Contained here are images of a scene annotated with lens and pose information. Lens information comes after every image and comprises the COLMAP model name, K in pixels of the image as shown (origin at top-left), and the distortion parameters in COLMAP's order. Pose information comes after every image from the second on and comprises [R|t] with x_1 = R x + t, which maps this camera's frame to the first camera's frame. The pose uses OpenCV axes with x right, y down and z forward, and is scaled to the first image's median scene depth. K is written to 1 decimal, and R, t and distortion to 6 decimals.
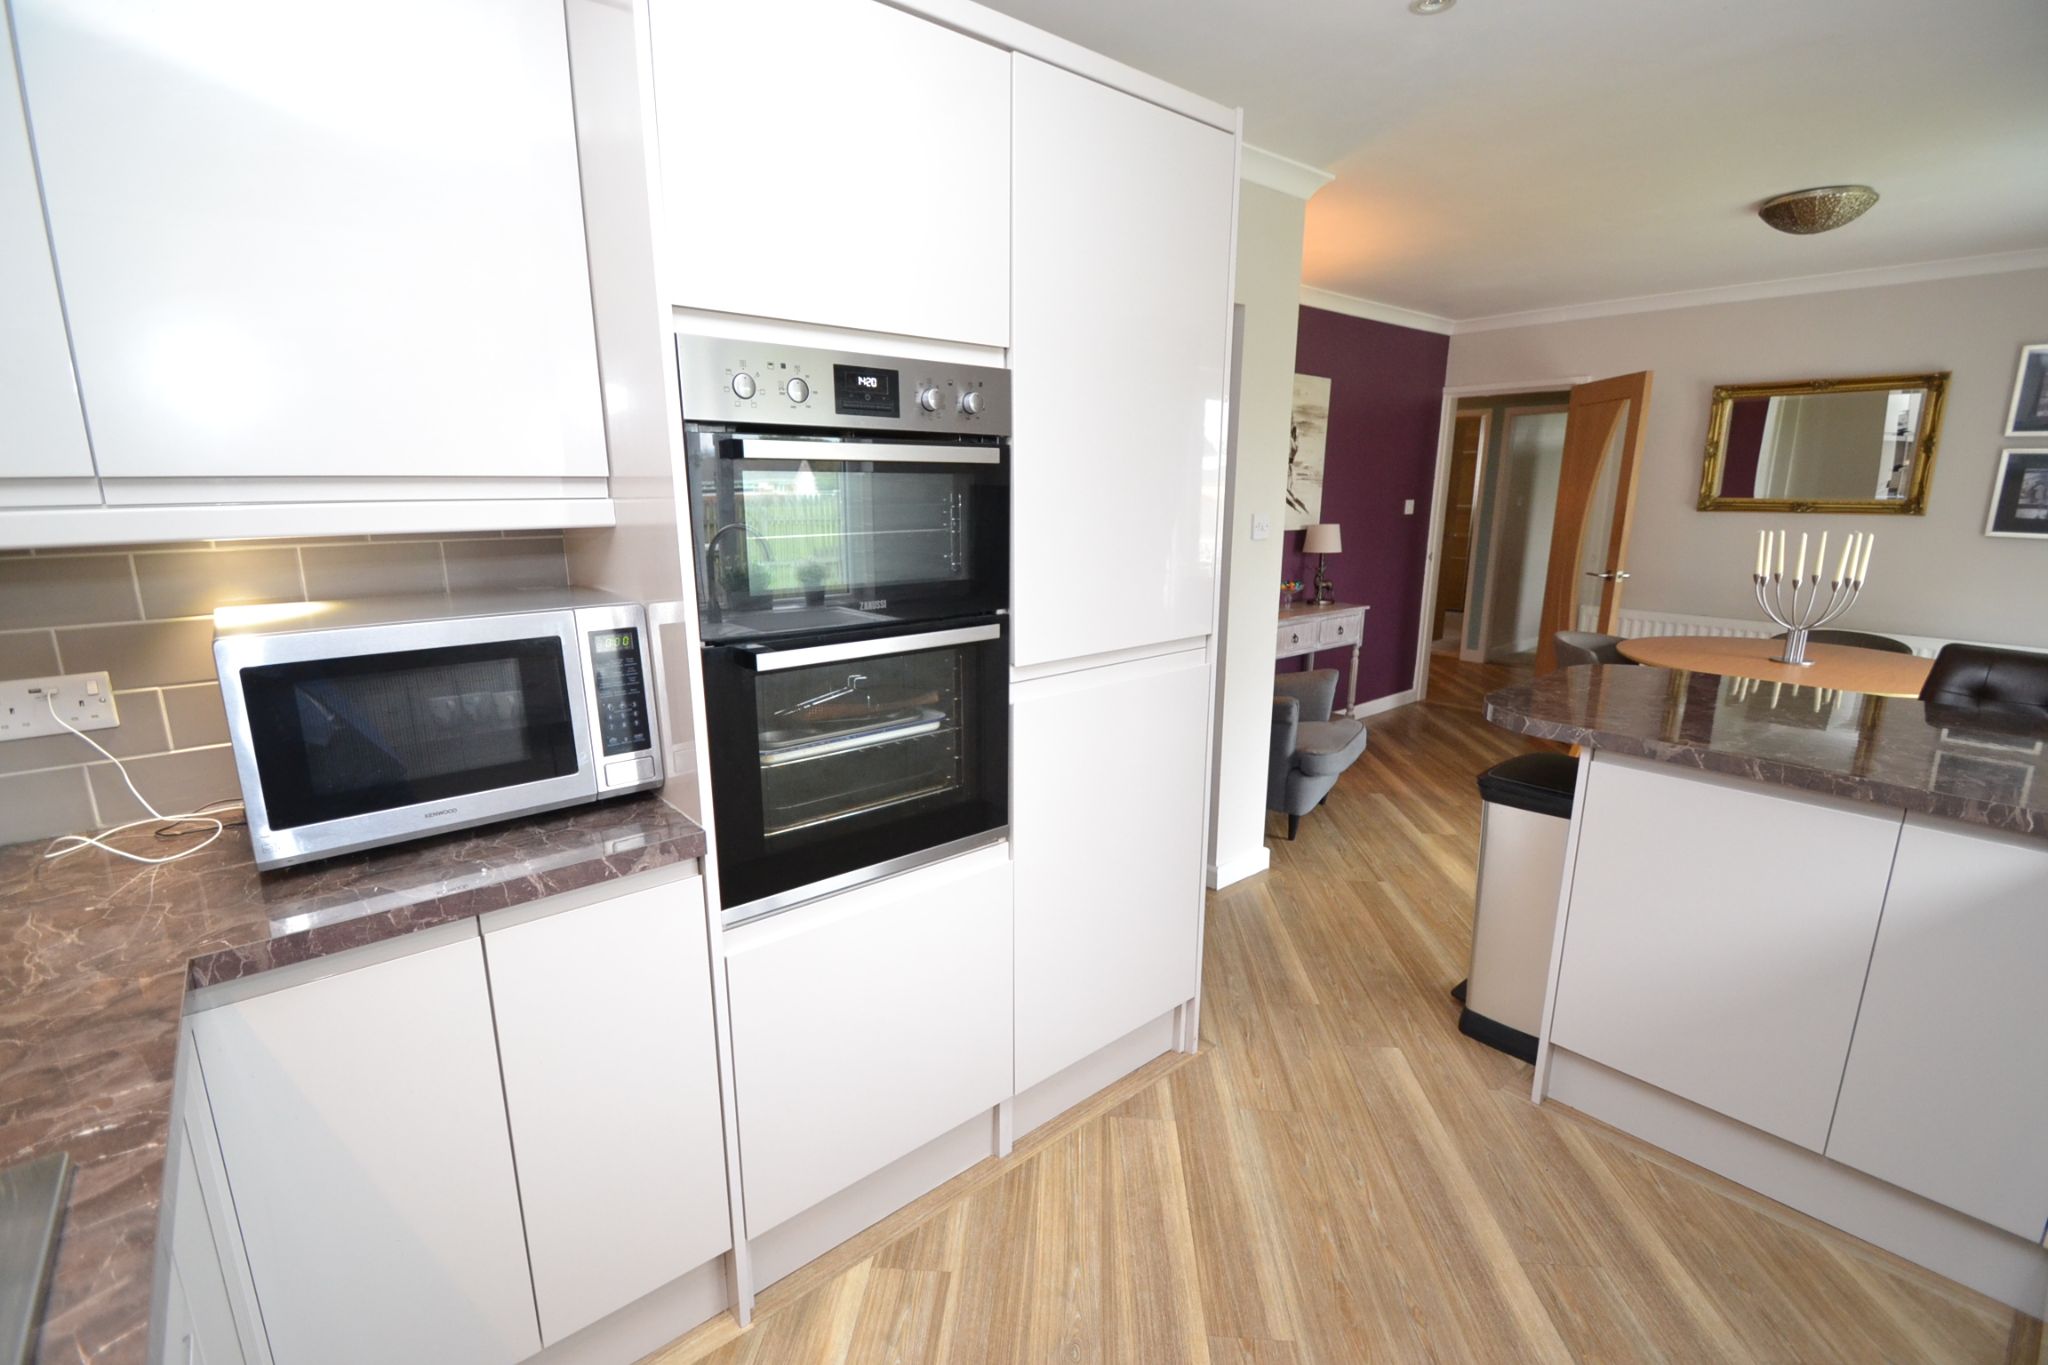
lens RADIAL K [[910.6, 0, 1020.8], [0, 910.6, 690.5], [0, 0, 1]] dist [0.004067, -0.014672]
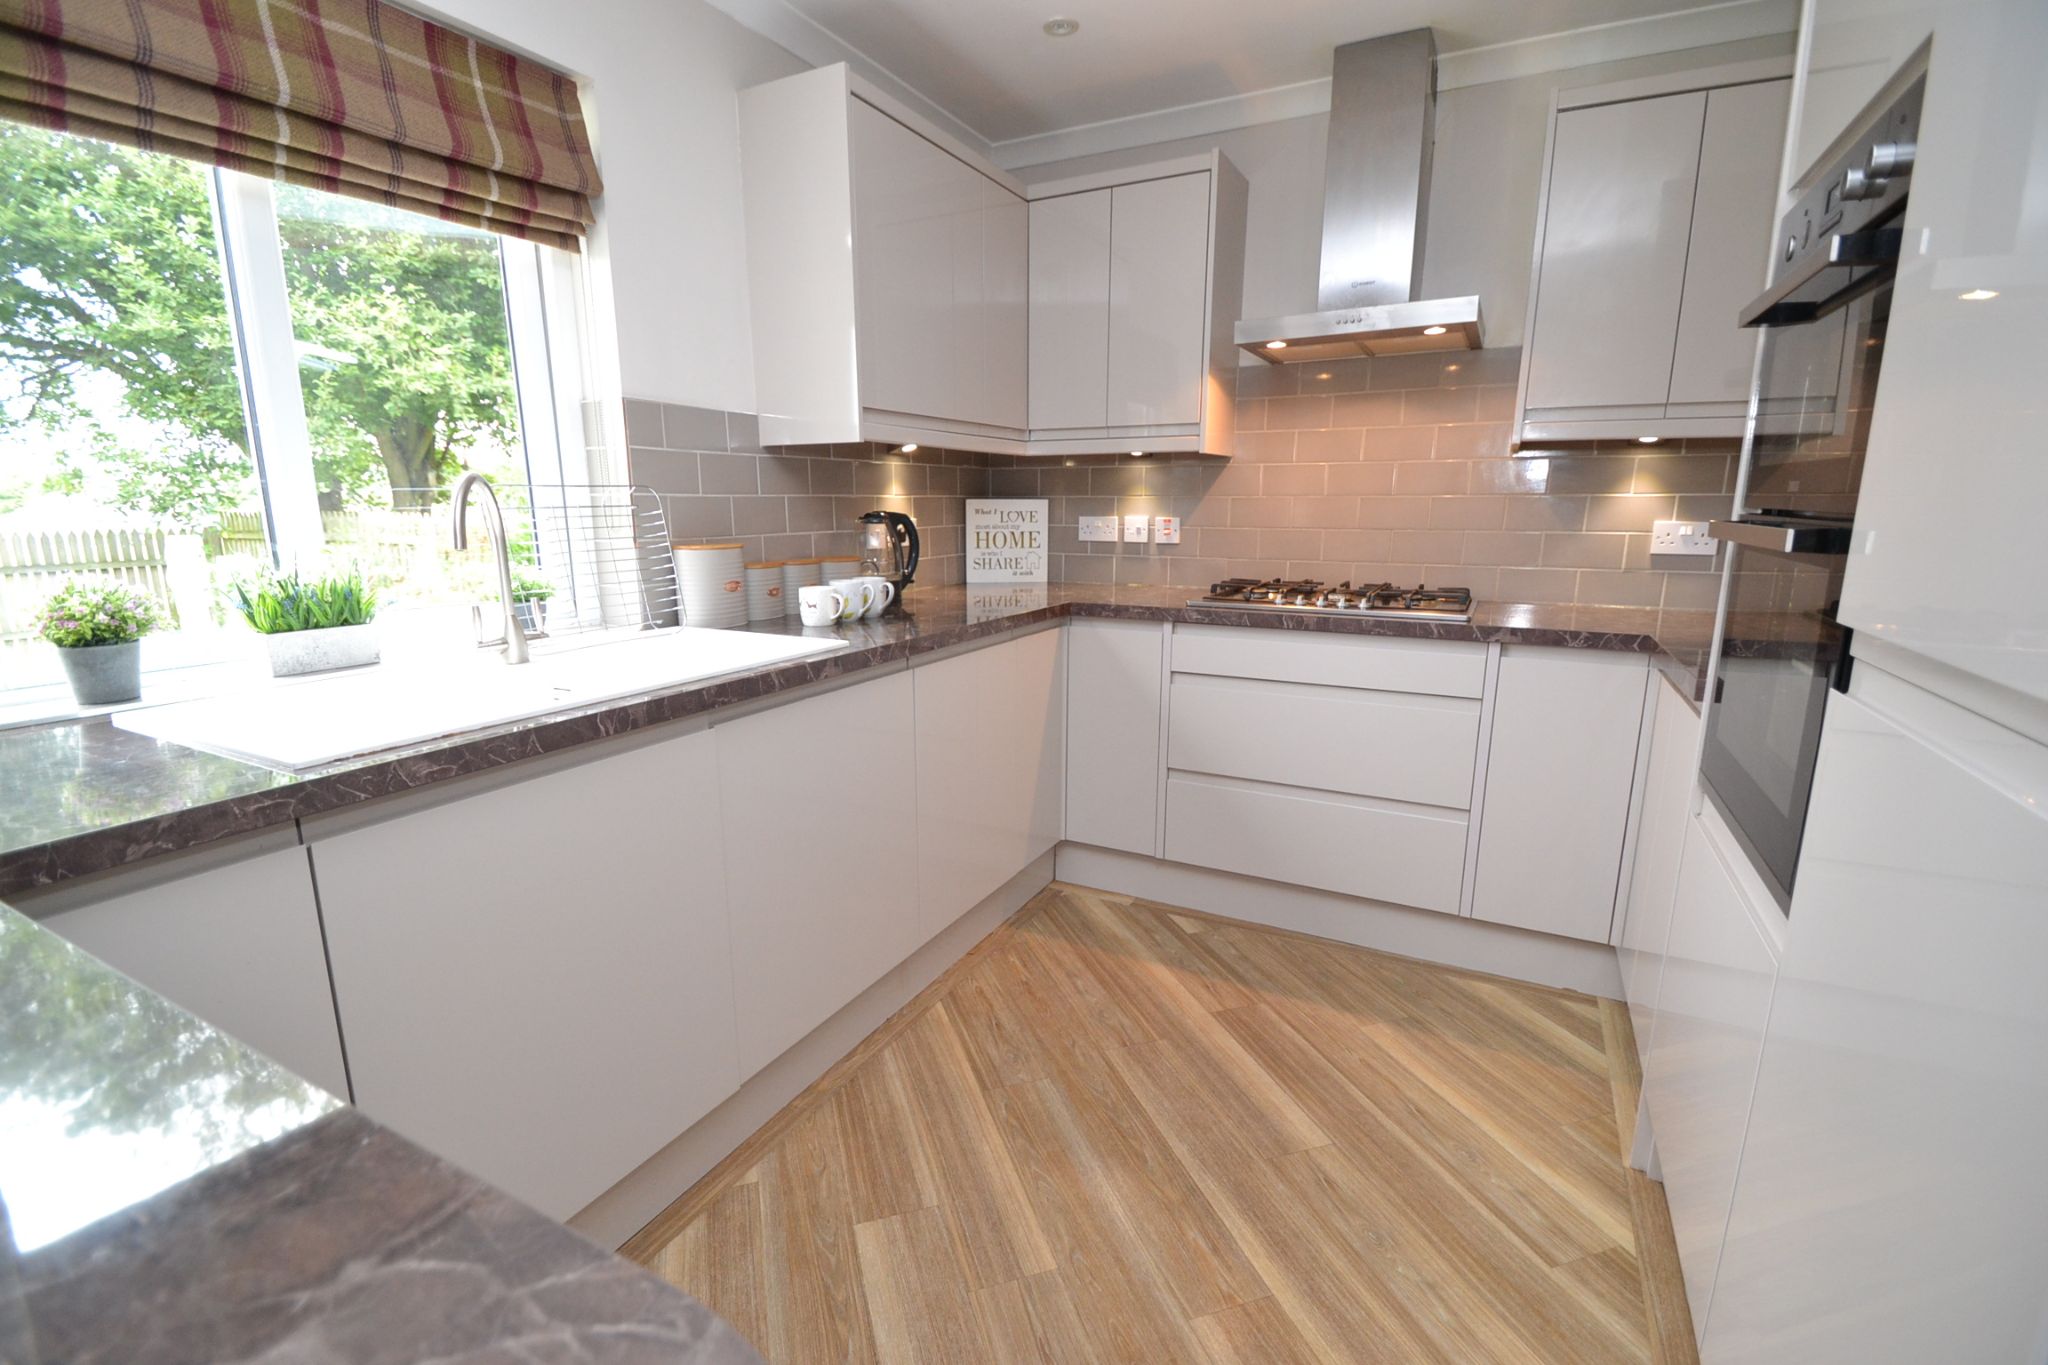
lens RADIAL K [[910.6, 0, 1020.8], [0, 910.6, 690.5], [0, 0, 1]] dist [0.004067, -0.014672]
pose [[-0.928086, 0.077750, -0.364158, 0.236781], [-0.080388, 0.913061, 0.399822, -0.061655], [0.363584, 0.400343, -0.841149, 0.467691]]
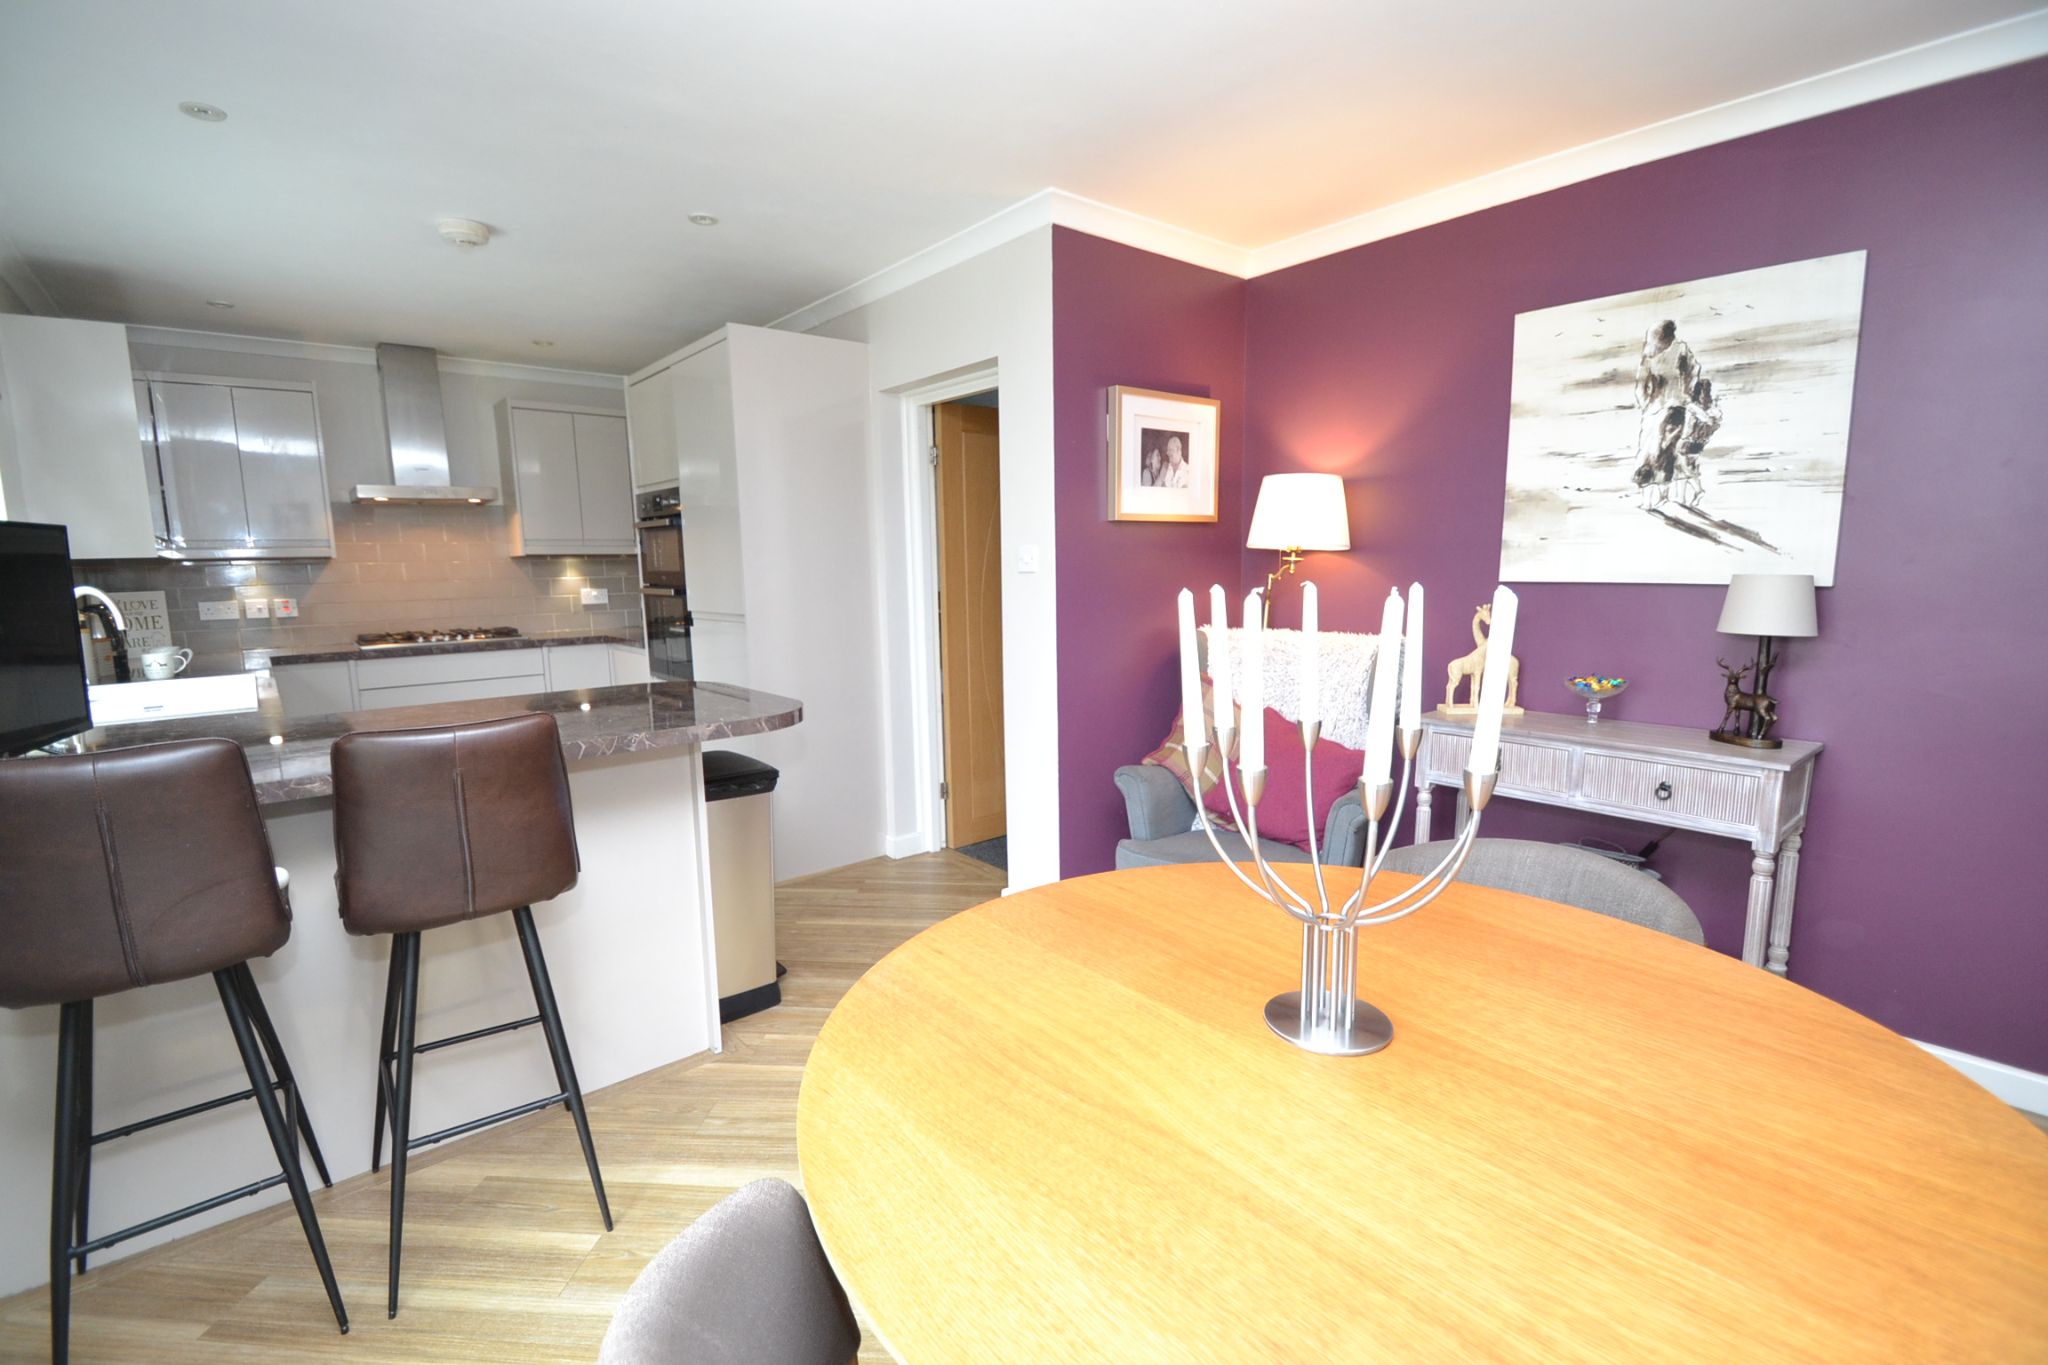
lens RADIAL K [[910.6, 0, 1020.8], [0, 910.6, 690.5], [0, 0, 1]] dist [0.004067, -0.014672]
pose [[-0.001844, 0.141758, -0.989900, 0.819261], [-0.202787, 0.969281, 0.139183, -0.116172], [0.979221, 0.200995, 0.026959, 0.646855]]
